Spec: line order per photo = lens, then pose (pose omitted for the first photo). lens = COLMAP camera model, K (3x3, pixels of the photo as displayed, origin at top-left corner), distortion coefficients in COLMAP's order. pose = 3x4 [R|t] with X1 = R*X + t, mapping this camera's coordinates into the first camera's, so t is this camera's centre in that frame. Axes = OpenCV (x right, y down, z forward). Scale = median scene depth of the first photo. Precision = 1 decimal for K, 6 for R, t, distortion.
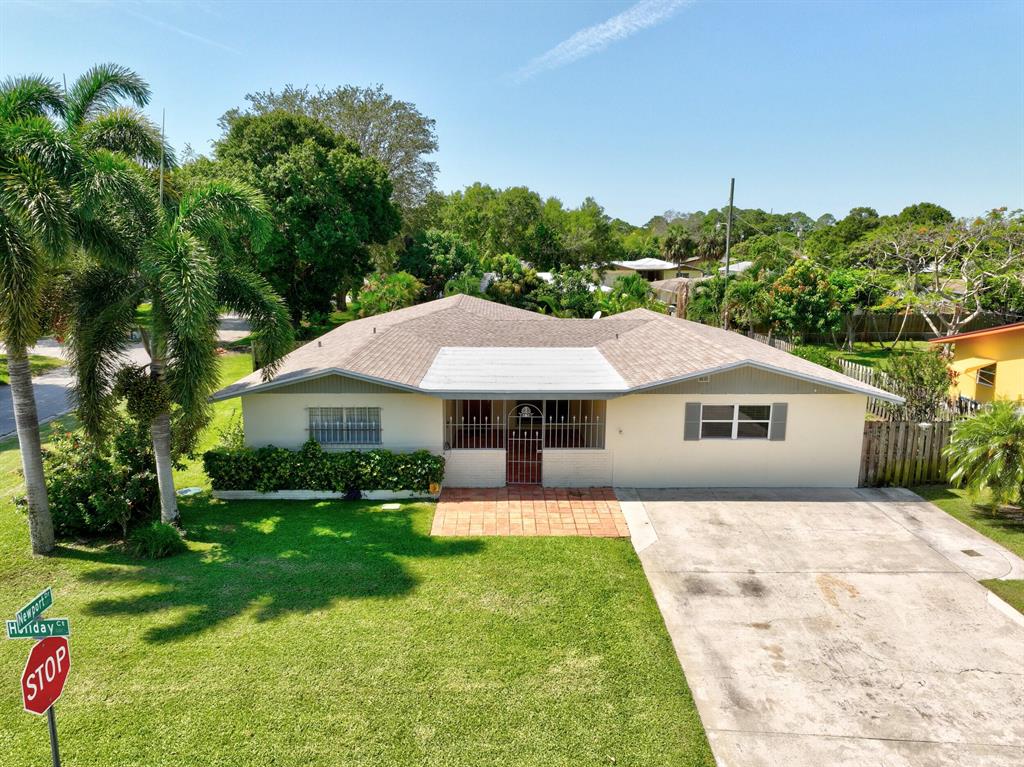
lens RADIAL K [[721.7, 0, 512.0], [0, 721.7, 383.5], [0, 0, 1]] dist [0.002576, 0.004643]
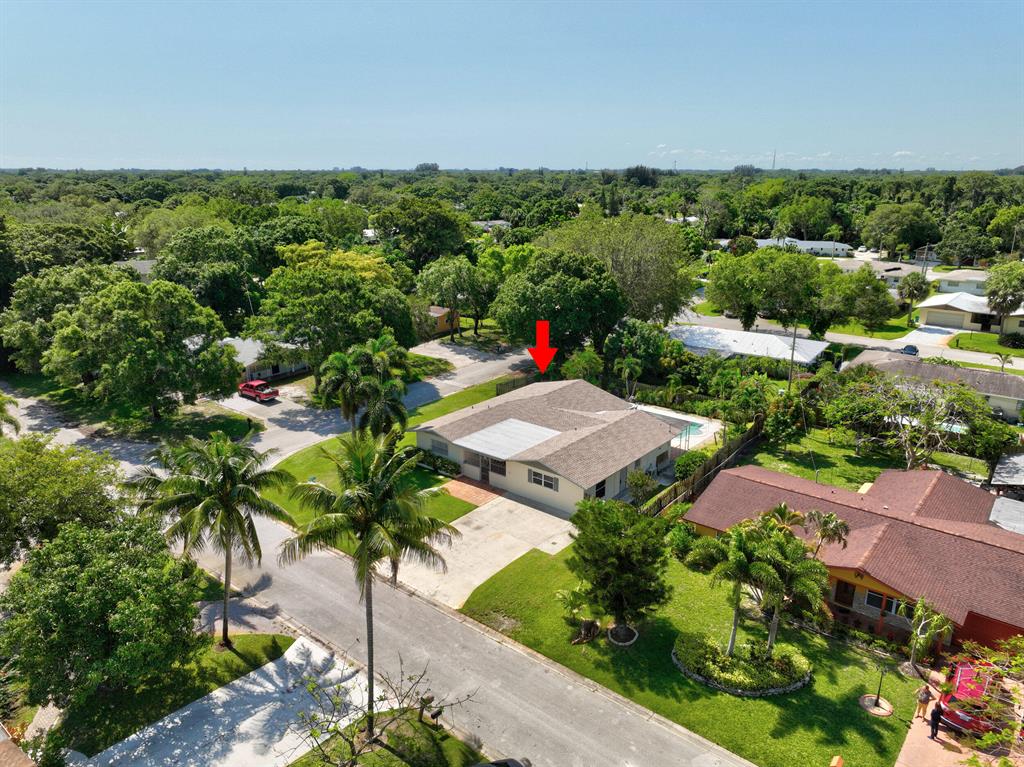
lens RADIAL K [[721.7, 0, 512.0], [0, 721.7, 383.5], [0, 0, 1]] dist [0.002576, 0.004643]
pose [[0.764405, 0.183512, -0.618068, 1.891831], [-0.124683, 0.982616, 0.137547, -0.683077], [0.632565, -0.028079, 0.773998, -1.189772]]
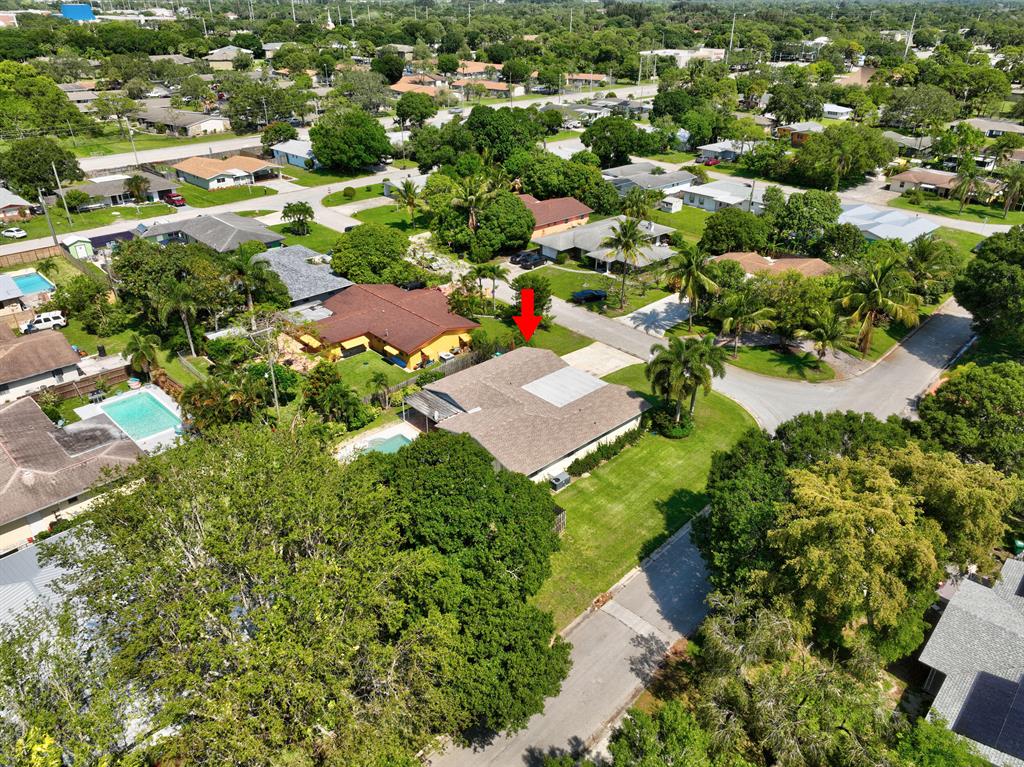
lens RADIAL K [[721.7, 0, 512.0], [0, 721.7, 383.5], [0, 0, 1]] dist [0.002576, 0.004643]
pose [[-0.670877, -0.364460, 0.645827, -2.300088], [0.125327, 0.802643, 0.583144, -2.342864], [-0.730902, 0.472158, -0.492798, 3.313157]]
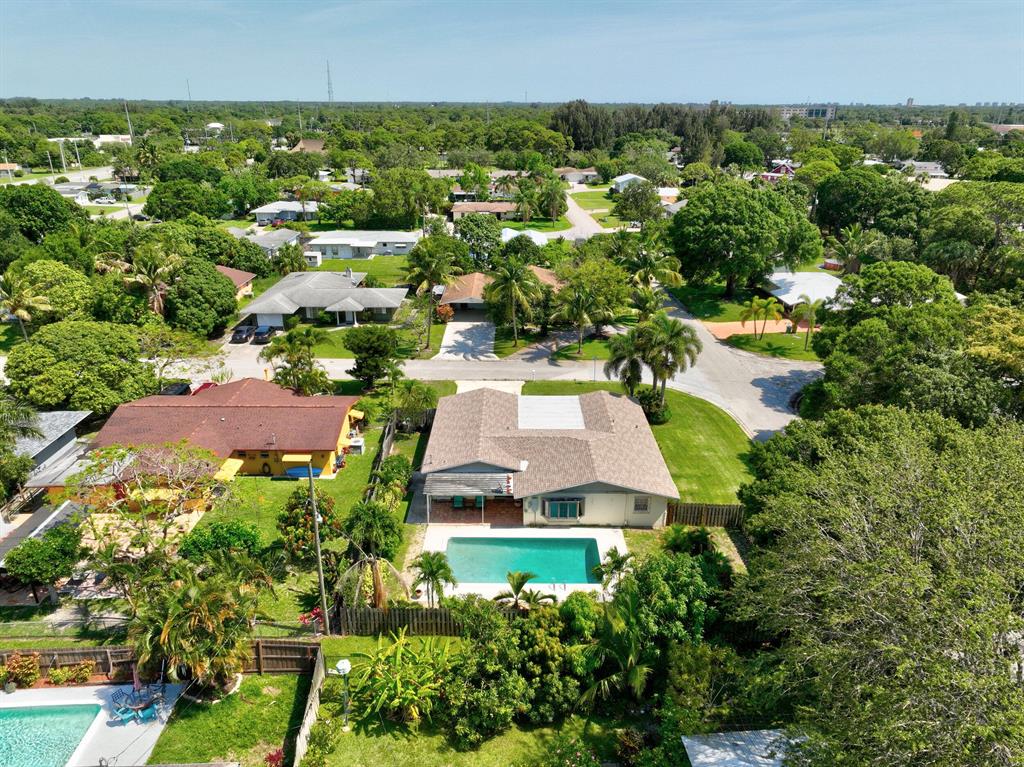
lens RADIAL K [[722.4, 0, 512.0], [0, 722.4, 383.5], [0, 0, 1]] dist [0.000600, 0.010010]
pose [[-0.999773, -0.016519, 0.013479, 0.149433], [-0.006793, 0.846055, 0.533053, -1.910414], [-0.020209, 0.532840, -0.845975, 3.939939]]
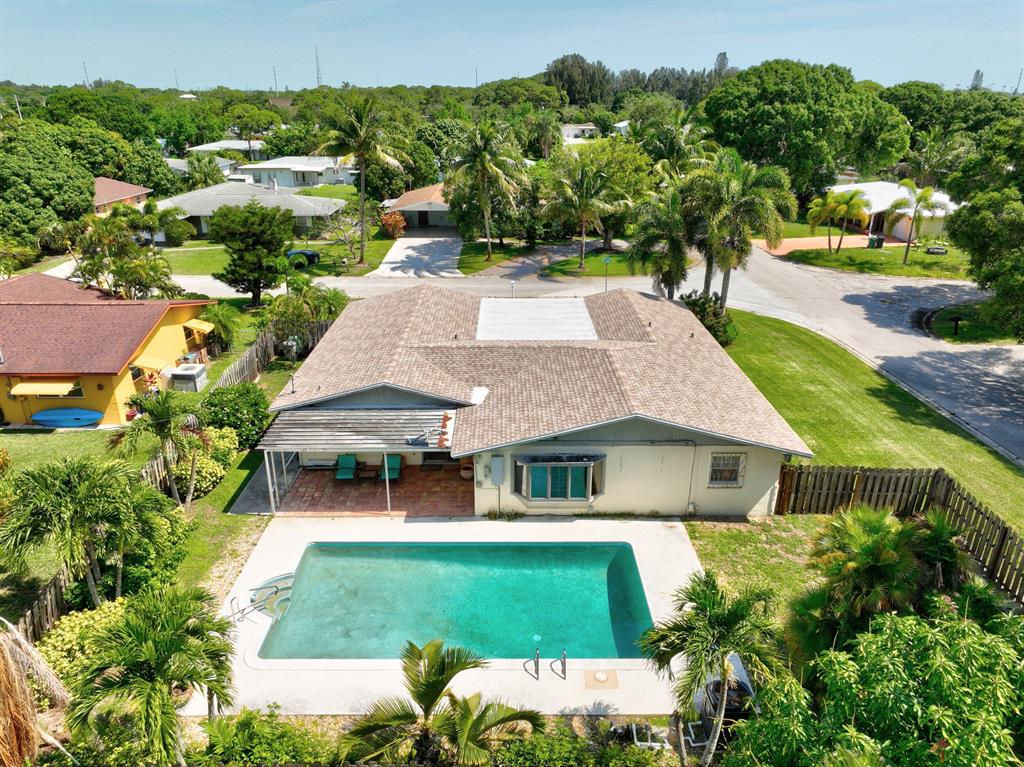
lens RADIAL K [[722.4, 0, 512.0], [0, 722.4, 383.5], [0, 0, 1]] dist [0.000600, 0.010010]
pose [[-0.999911, -0.011770, 0.006310, 0.062937], [-0.006500, 0.841688, 0.539926, -0.904621], [-0.011666, 0.539837, -0.841689, 2.881294]]
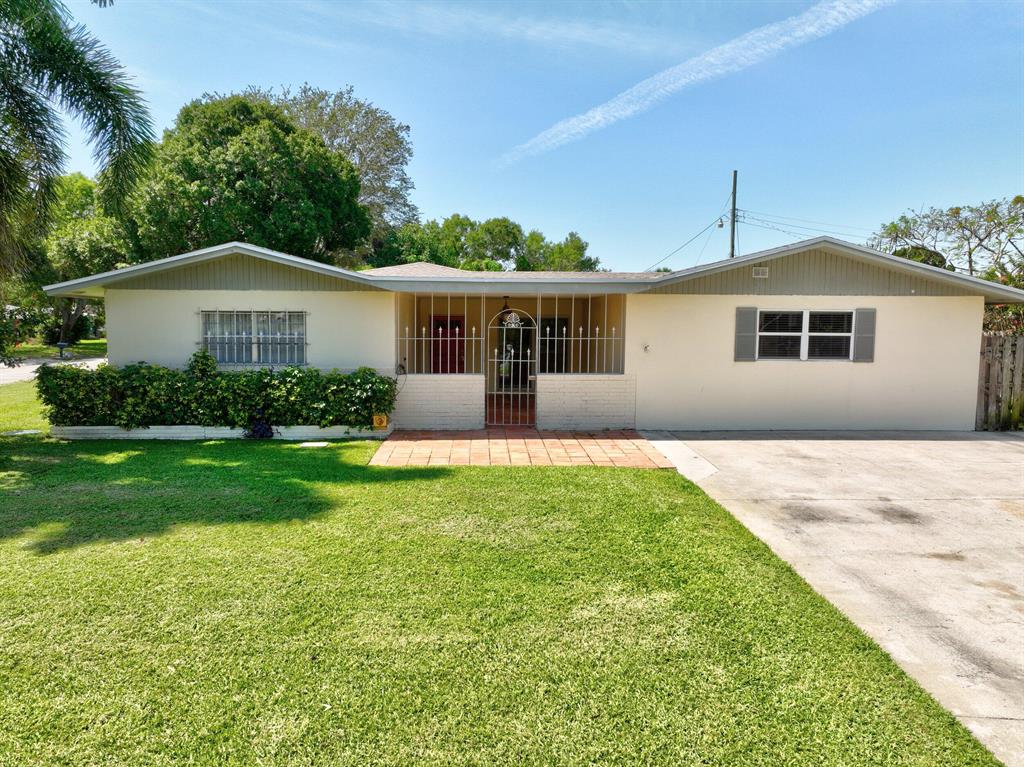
lens RADIAL K [[722.4, 0, 512.0], [0, 722.4, 383.5], [0, 0, 1]] dist [0.000600, 0.010010]
pose [[0.999614, -0.000628, 0.027758, -0.001495], [0.003508, 0.994588, -0.103840, 0.181714], [-0.027543, 0.103897, 0.994207, 0.311943]]
